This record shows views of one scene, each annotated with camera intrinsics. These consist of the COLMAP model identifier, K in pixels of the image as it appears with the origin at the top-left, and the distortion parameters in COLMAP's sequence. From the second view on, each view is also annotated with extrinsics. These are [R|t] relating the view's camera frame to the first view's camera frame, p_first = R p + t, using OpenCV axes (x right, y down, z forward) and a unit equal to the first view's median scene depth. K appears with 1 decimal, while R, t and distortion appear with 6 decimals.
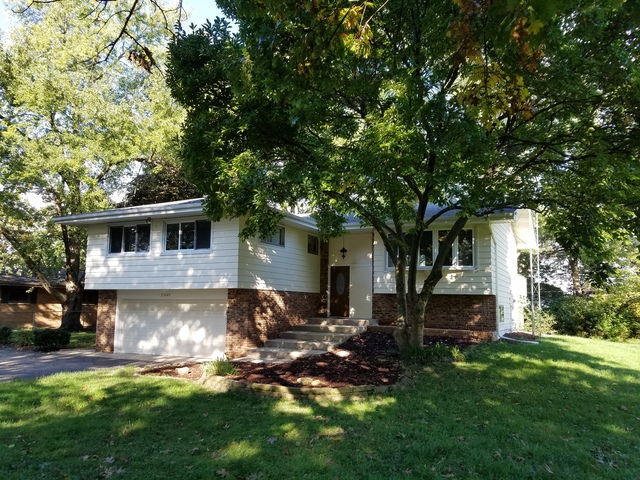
lens RADIAL K [[502.0, 0, 321.4], [0, 502.0, 244.4], [0, 0, 1]] dist [0.285623, -0.481064]
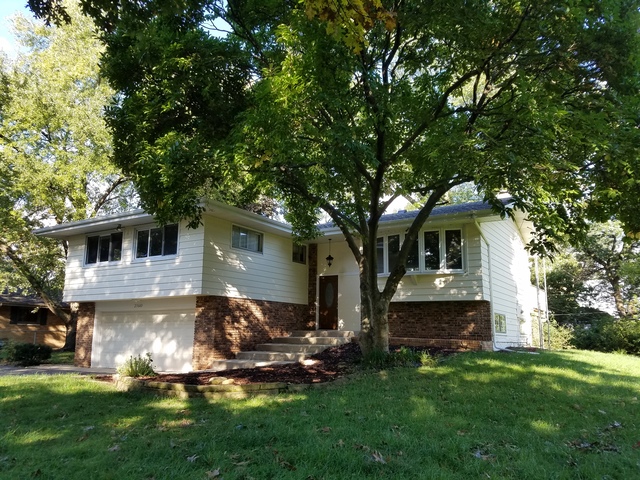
lens RADIAL K [[503.8, 0, 320.0], [0, 503.8, 240.0], [0, 0, 1]] dist [0.191253, -0.274745]
pose [[0.996337, -0.022391, -0.082527, 0.117265], [0.016755, 0.997520, -0.068364, 0.047672], [0.083853, 0.066731, 0.994241, 0.065888]]
